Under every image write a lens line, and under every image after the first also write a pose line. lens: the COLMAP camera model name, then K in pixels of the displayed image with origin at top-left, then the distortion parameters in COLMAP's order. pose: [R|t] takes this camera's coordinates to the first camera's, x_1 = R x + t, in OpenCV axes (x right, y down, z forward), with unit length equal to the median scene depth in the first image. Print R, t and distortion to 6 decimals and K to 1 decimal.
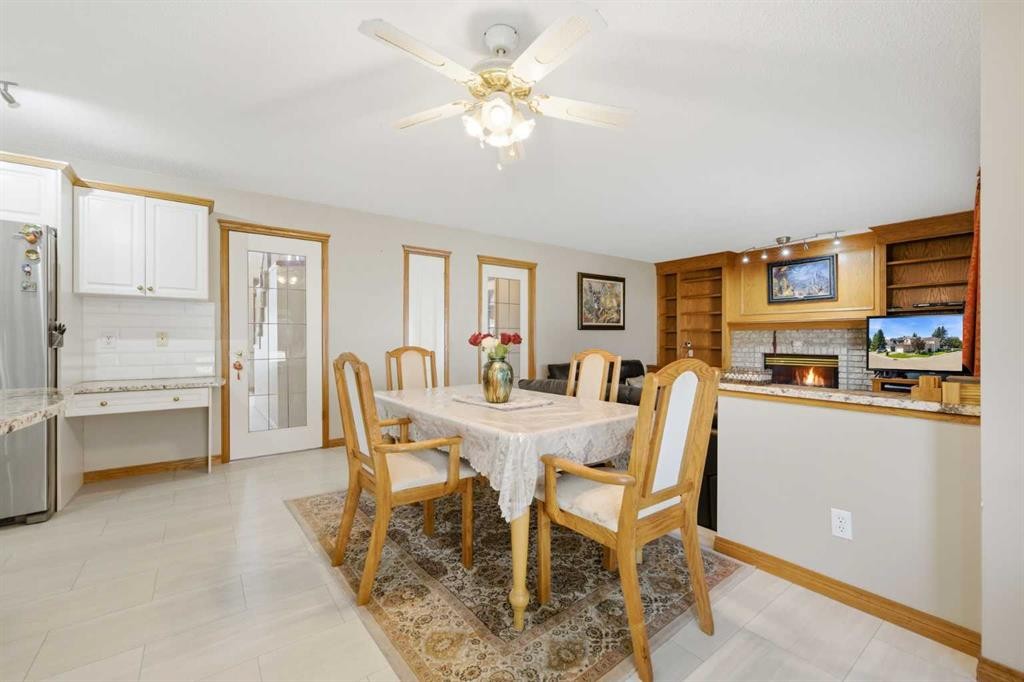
lens RADIAL K [[421.3, 0, 507.7], [0, 421.3, 339.9], [0, 0, 1]] dist [-0.015898, -0.000704]
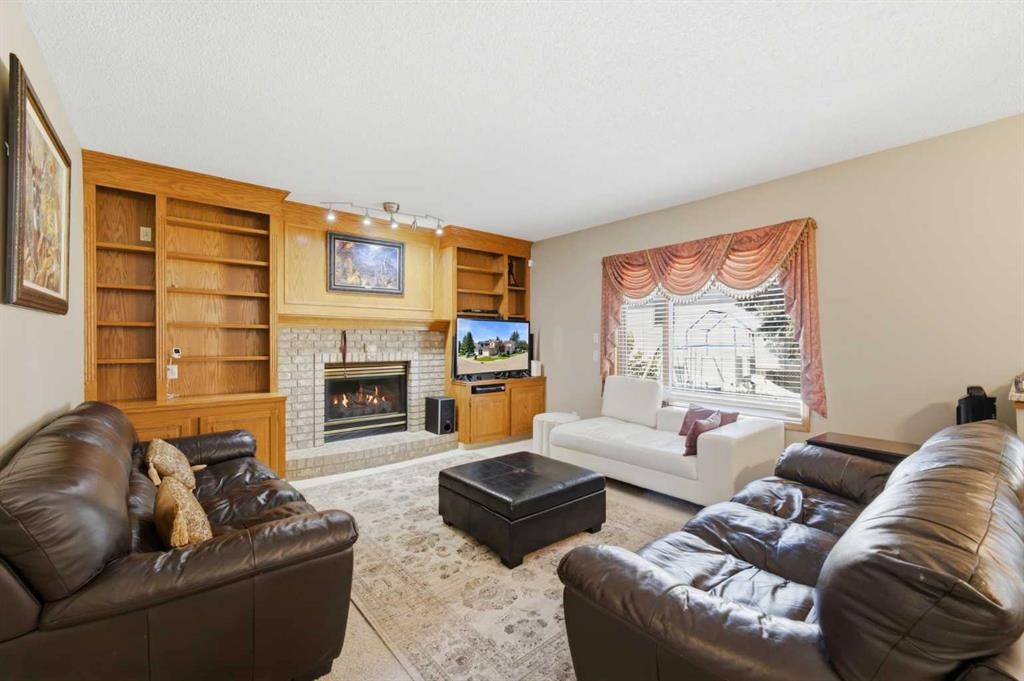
lens RADIAL K [[421.3, 0, 511.5], [0, 421.3, 339.9], [0, 0, 1]] dist [-0.015898, -0.000704]
pose [[-0.060913, 0.006747, 0.998120, -0.088417], [0.000871, 0.999977, -0.006706, -0.000926], [-0.998143, 0.000461, -0.060917, 0.822869]]
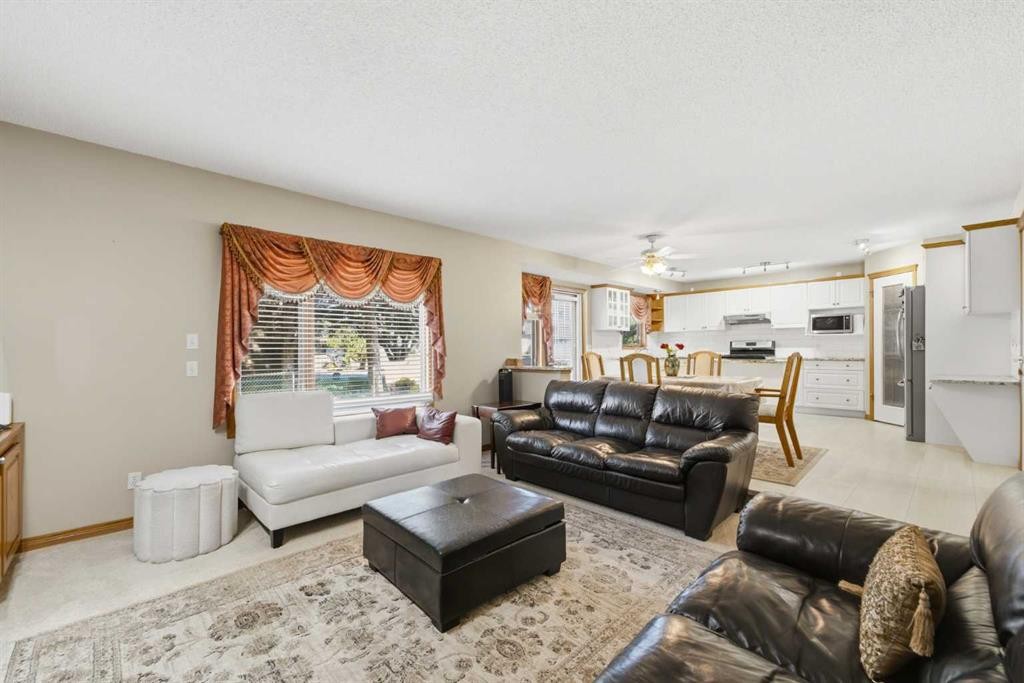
lens RADIAL K [[421.3, 0, 511.0], [0, 421.3, 349.1], [0, 0, 1]] dist [-0.015898, -0.000704]
pose [[-0.991000, 0.006130, -0.133724, 0.414514], [0.006213, 0.999981, -0.000199, 0.002897], [0.133720, -0.001028, -0.991019, 1.193409]]
